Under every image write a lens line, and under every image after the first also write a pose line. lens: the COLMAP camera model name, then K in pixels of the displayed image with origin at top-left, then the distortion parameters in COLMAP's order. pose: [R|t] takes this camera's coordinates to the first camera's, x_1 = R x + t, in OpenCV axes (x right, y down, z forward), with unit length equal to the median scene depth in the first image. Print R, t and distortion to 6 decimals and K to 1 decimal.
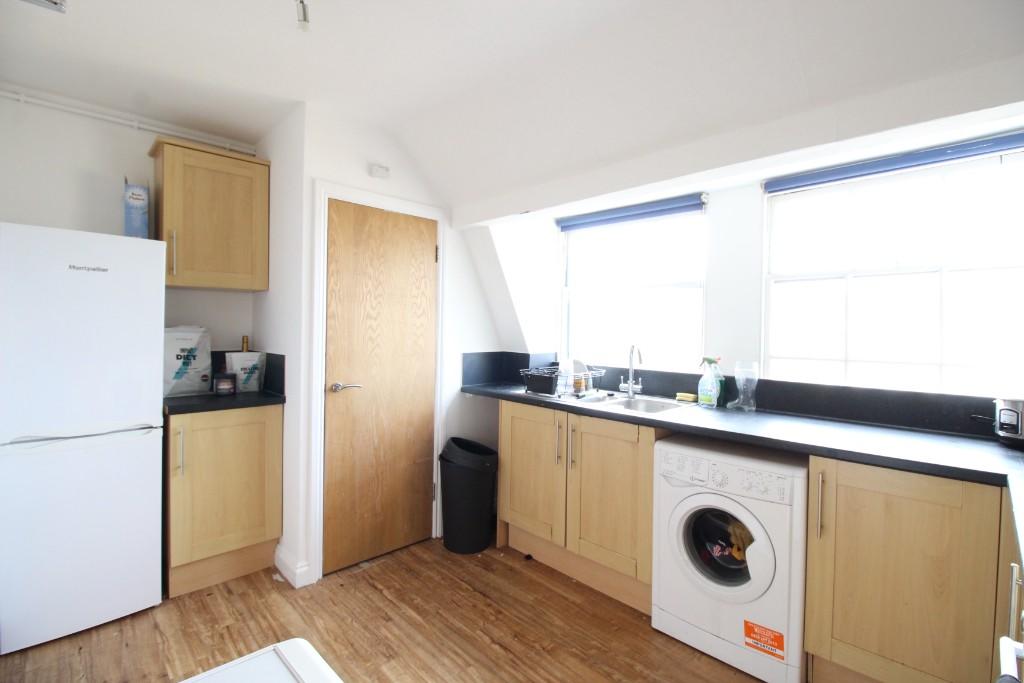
lens RADIAL K [[473.2, 0, 513.9], [0, 473.2, 335.3], [0, 0, 1]] dist [-0.001964, -0.011662]
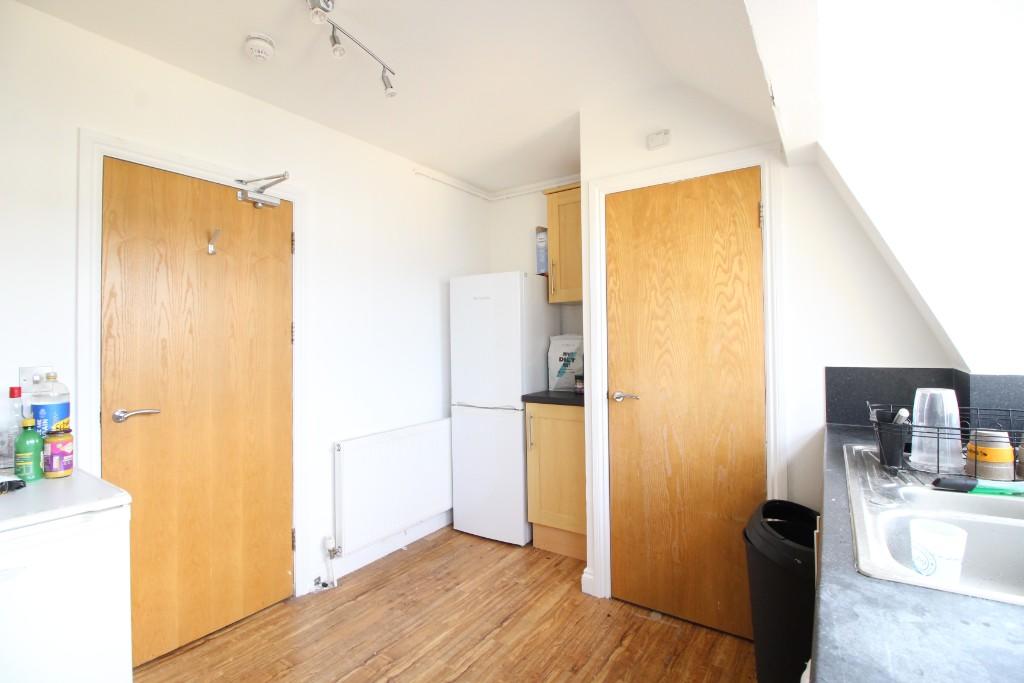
lens RADIAL K [[473.2, 0, 513.9], [0, 473.2, 335.3], [0, 0, 1]] dist [-0.001964, -0.011662]
pose [[0.193556, -0.029667, -0.980641, 0.483905], [-0.002551, 0.999524, -0.030742, 0.021074], [0.981086, 0.008452, 0.193388, 0.619939]]
